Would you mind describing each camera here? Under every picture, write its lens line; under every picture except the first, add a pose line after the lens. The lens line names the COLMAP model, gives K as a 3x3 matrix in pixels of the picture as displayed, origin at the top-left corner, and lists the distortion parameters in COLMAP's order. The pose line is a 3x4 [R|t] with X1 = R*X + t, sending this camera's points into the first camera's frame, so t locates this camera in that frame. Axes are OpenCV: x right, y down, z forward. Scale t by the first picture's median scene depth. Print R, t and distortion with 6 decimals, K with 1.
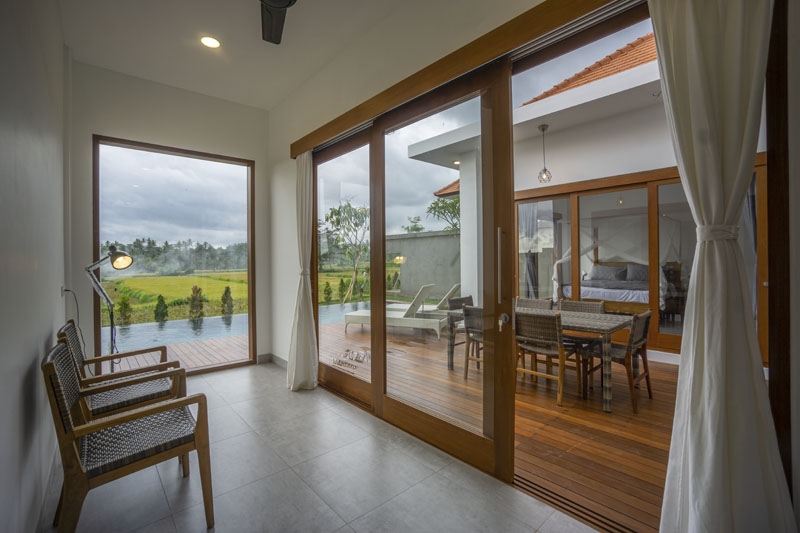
lens RADIAL K [[346.8, 0, 408.0], [0, 346.8, 259.3], [0, 0, 1]] dist [-0.002463, 0.000714]
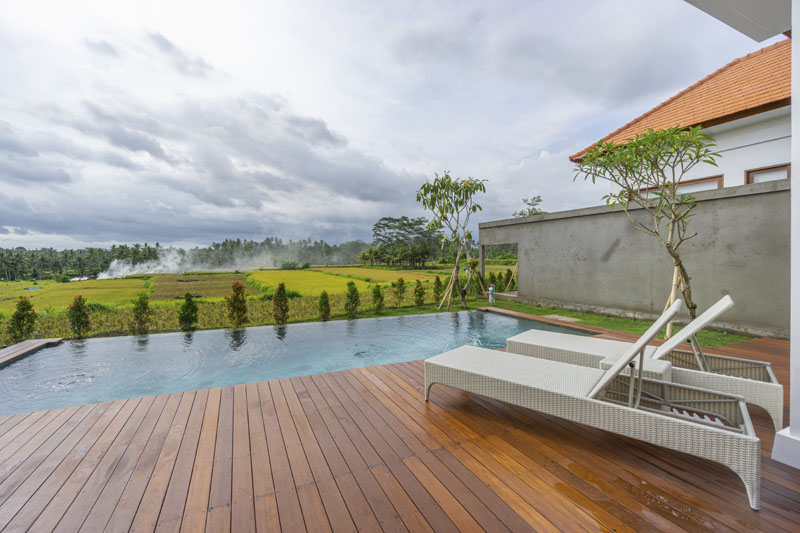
lens RADIAL K [[346.8, 0, 400.4], [0, 346.8, 265.7], [0, 0, 1]] dist [-0.002463, 0.000714]
pose [[0.954113, 0.013277, -0.299151, -0.043295], [-0.004999, 0.999584, 0.028422, 0.011776], [0.299404, -0.025622, 0.953782, 0.258768]]
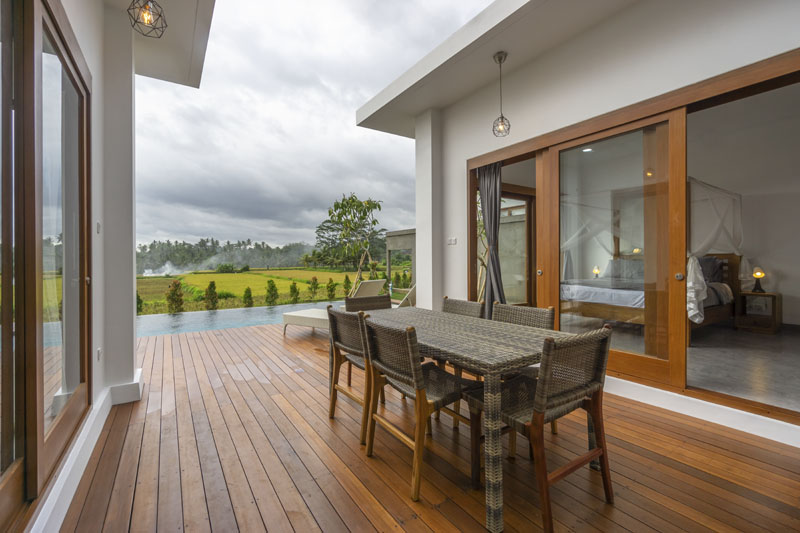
lens RADIAL K [[346.8, 0, 397.0], [0, 346.8, 257.1], [0, 0, 1]] dist [-0.002463, 0.000714]
pose [[0.987511, 0.001803, -0.157541, 0.094796], [-0.002287, 0.999993, -0.002890, 0.008511], [0.157535, 0.003214, 0.987508, 0.088562]]
